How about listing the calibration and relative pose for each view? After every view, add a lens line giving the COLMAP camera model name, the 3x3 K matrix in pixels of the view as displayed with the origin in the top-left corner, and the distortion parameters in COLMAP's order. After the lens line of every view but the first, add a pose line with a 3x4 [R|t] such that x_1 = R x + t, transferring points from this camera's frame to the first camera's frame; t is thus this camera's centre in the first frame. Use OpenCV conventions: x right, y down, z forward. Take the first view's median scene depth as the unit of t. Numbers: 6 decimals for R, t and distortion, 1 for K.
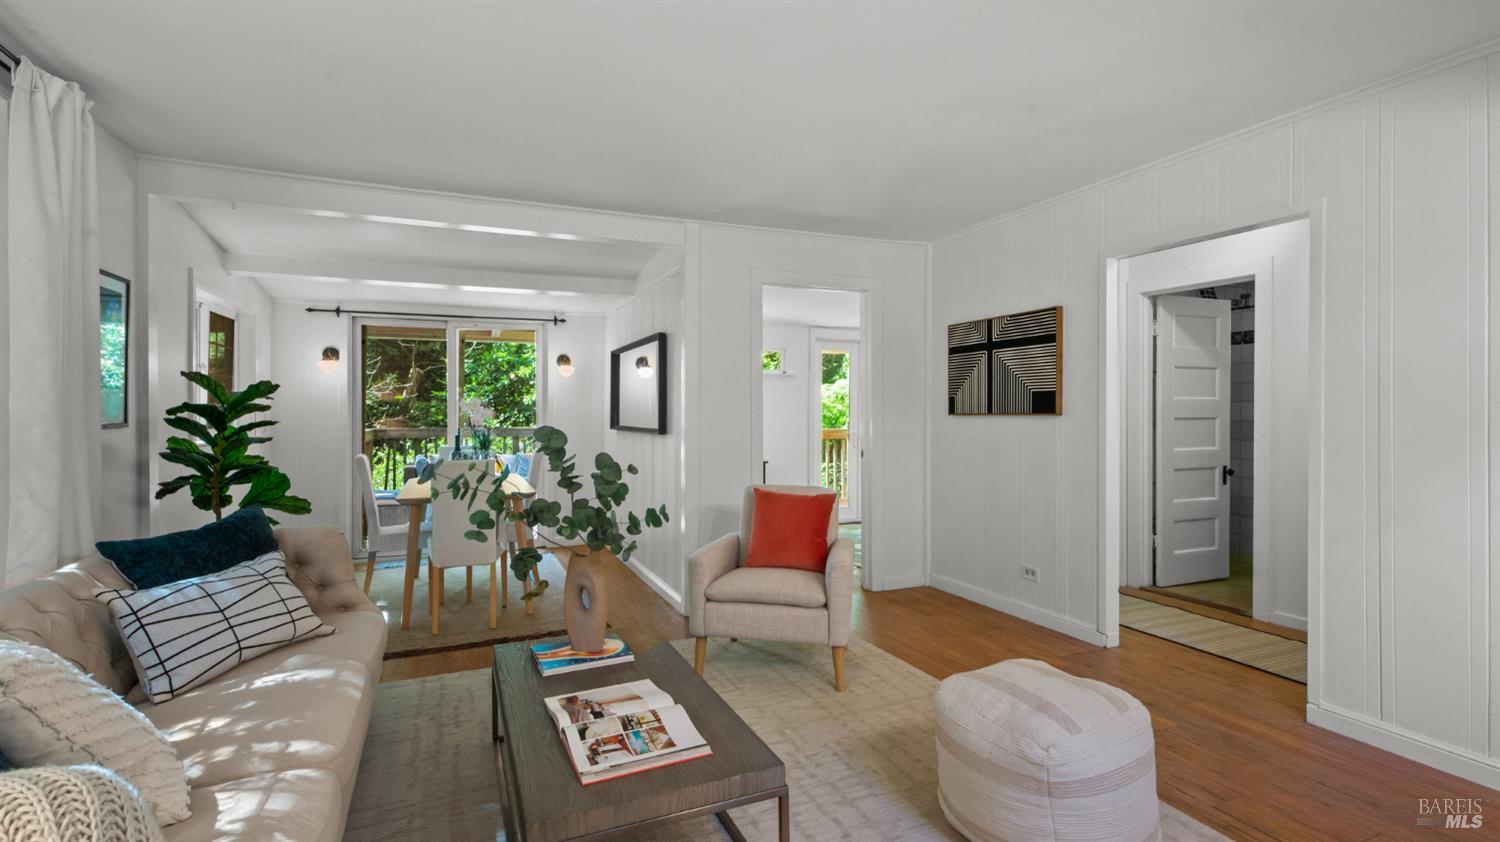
lens RADIAL K [[683.9, 0, 749.0], [0, 683.9, 412.1], [0, 0, 1]] dist [0.007379, -0.002910]
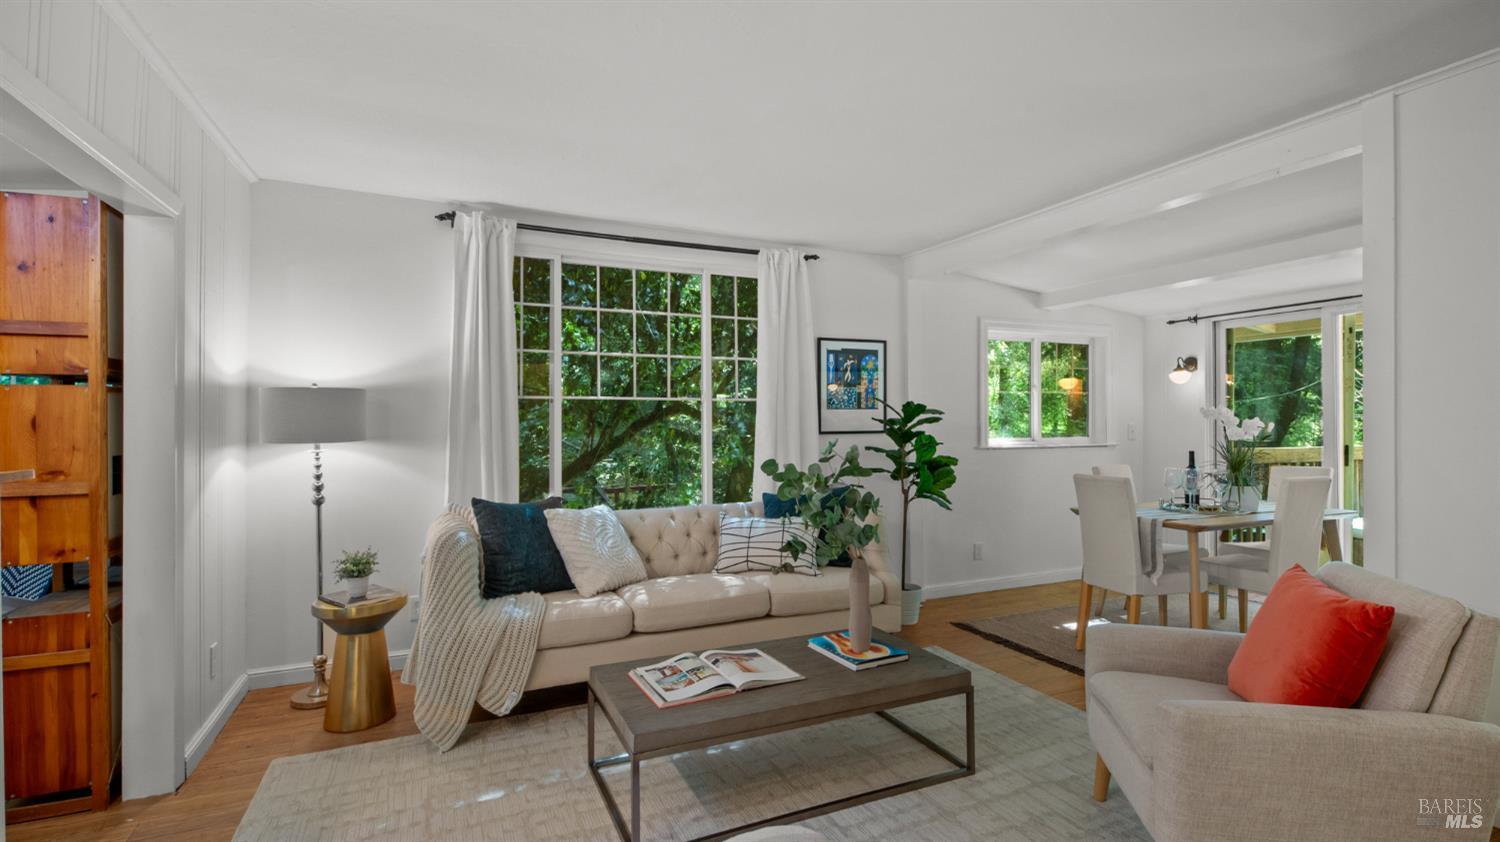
lens RADIAL K [[683.9, 0, 751.8], [0, 683.9, 415.3], [0, 0, 1]] dist [0.007379, -0.002910]
pose [[0.028498, -0.005952, -0.999576, 0.386449], [0.001079, 0.999982, -0.005923, -0.005789], [0.999593, -0.000910, 0.028504, 0.370602]]
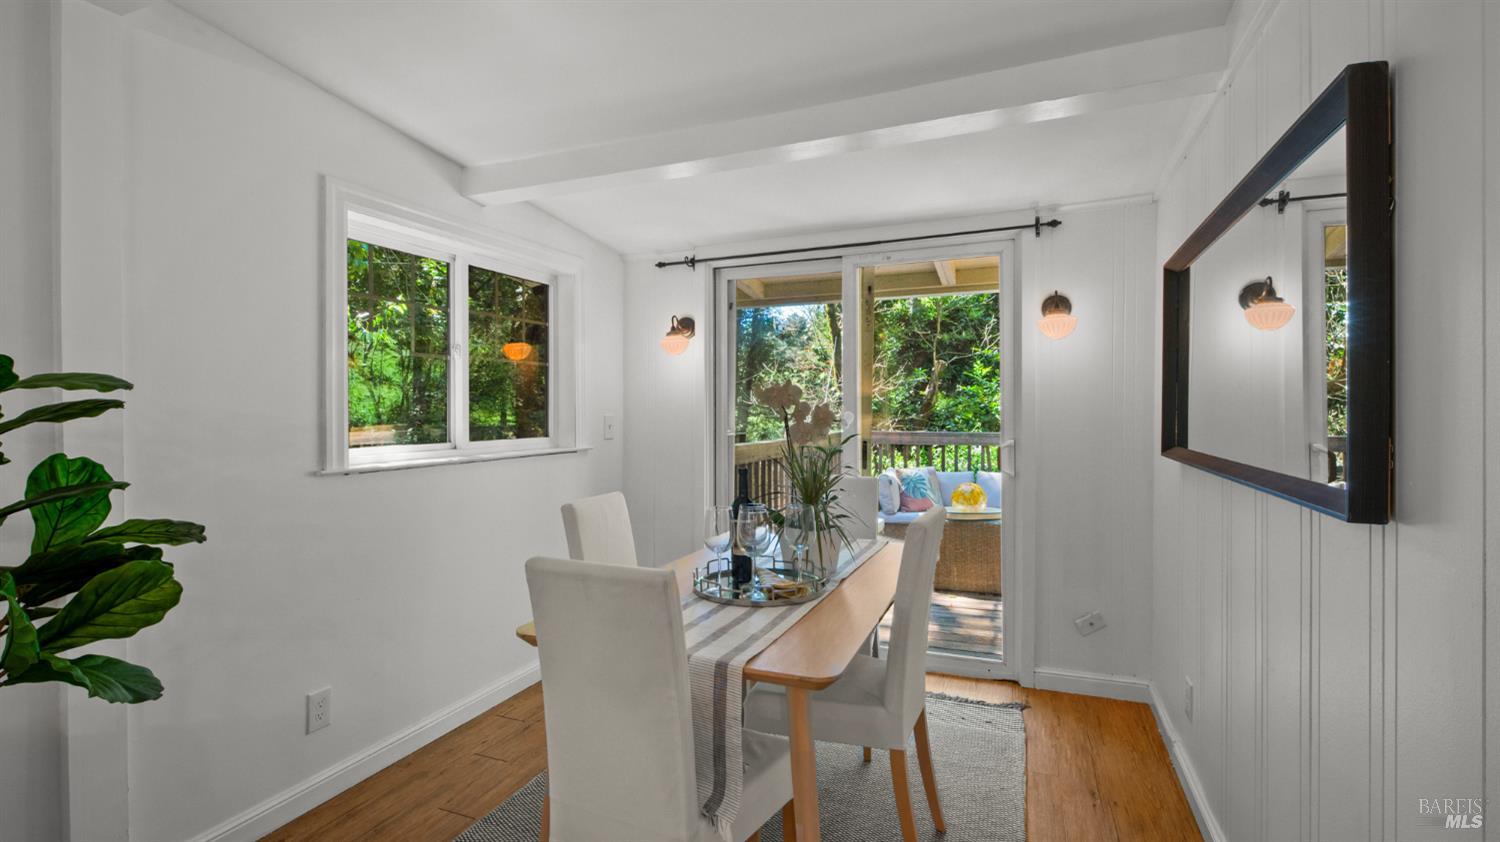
lens RADIAL K [[683.9, 0, 735.9], [0, 683.9, 416.9], [0, 0, 1]] dist [0.007379, -0.002910]
pose [[0.694428, 0.007924, -0.719518, -0.097606], [0.001208, 0.999925, 0.012178, -0.004924], [0.719561, -0.009326, 0.694367, 0.614701]]
